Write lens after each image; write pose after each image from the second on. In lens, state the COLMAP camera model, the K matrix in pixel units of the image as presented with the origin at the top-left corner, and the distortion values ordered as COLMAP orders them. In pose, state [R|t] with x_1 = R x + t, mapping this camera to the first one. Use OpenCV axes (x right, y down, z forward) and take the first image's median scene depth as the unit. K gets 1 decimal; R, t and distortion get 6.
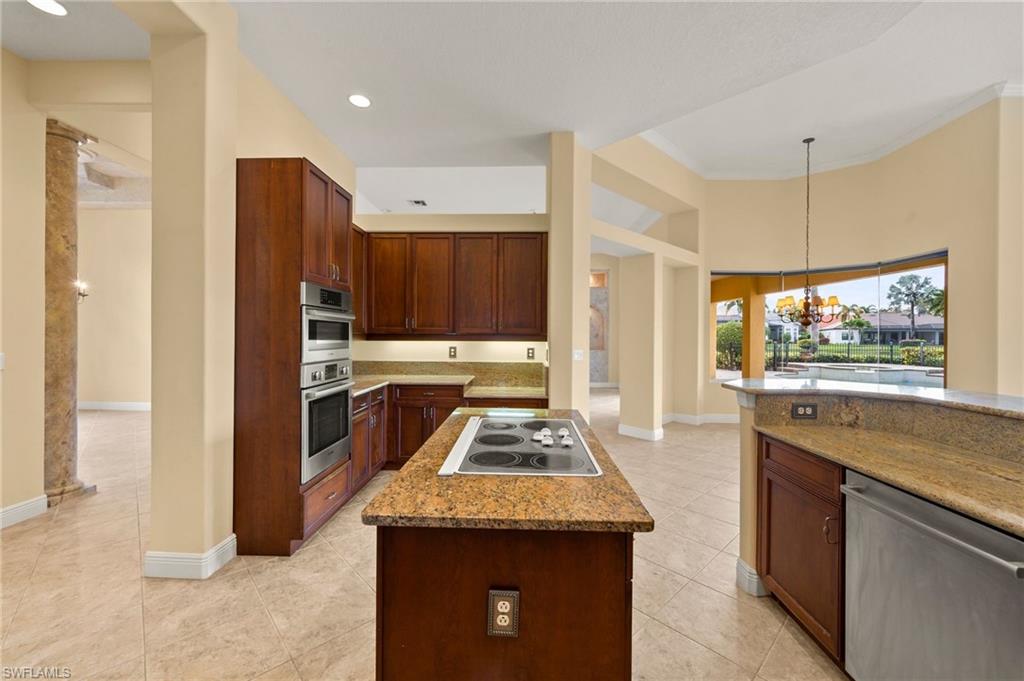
lens RADIAL K [[406.0, 0, 509.7], [0, 406.0, 337.0], [0, 0, 1]] dist [-0.001736, -0.000448]
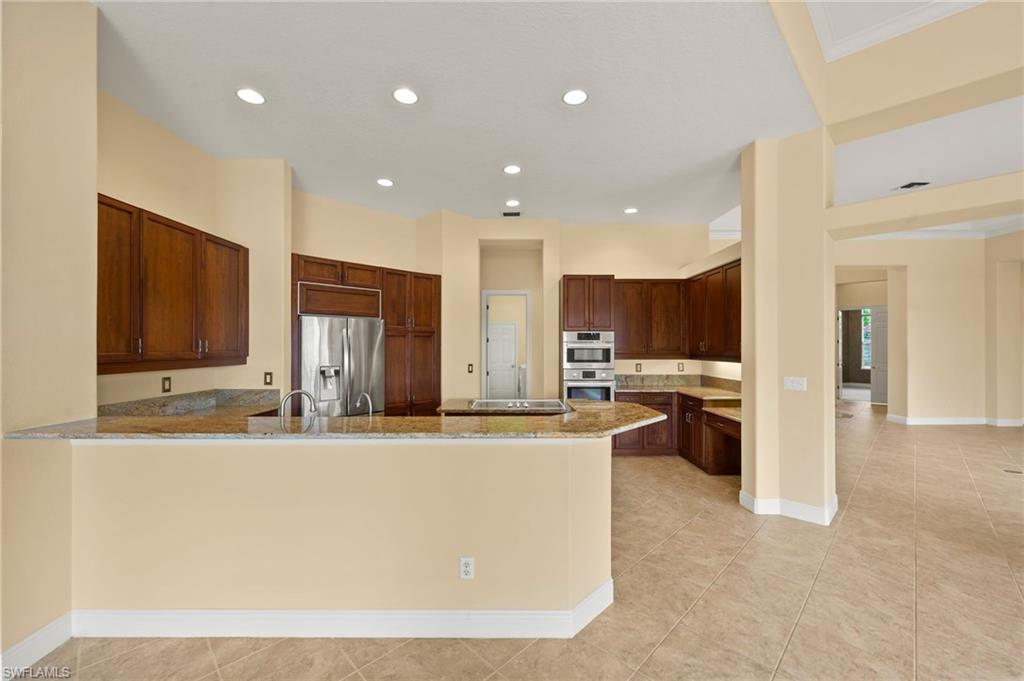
lens RADIAL K [[406.0, 0, 510.9], [0, 406.0, 344.8], [0, 0, 1]] dist [-0.001736, -0.000448]
pose [[0.022449, -0.011205, -0.999685, 1.059503], [-0.004803, 0.999924, -0.011316, -0.023350], [0.999736, 0.005056, 0.022393, 0.420550]]
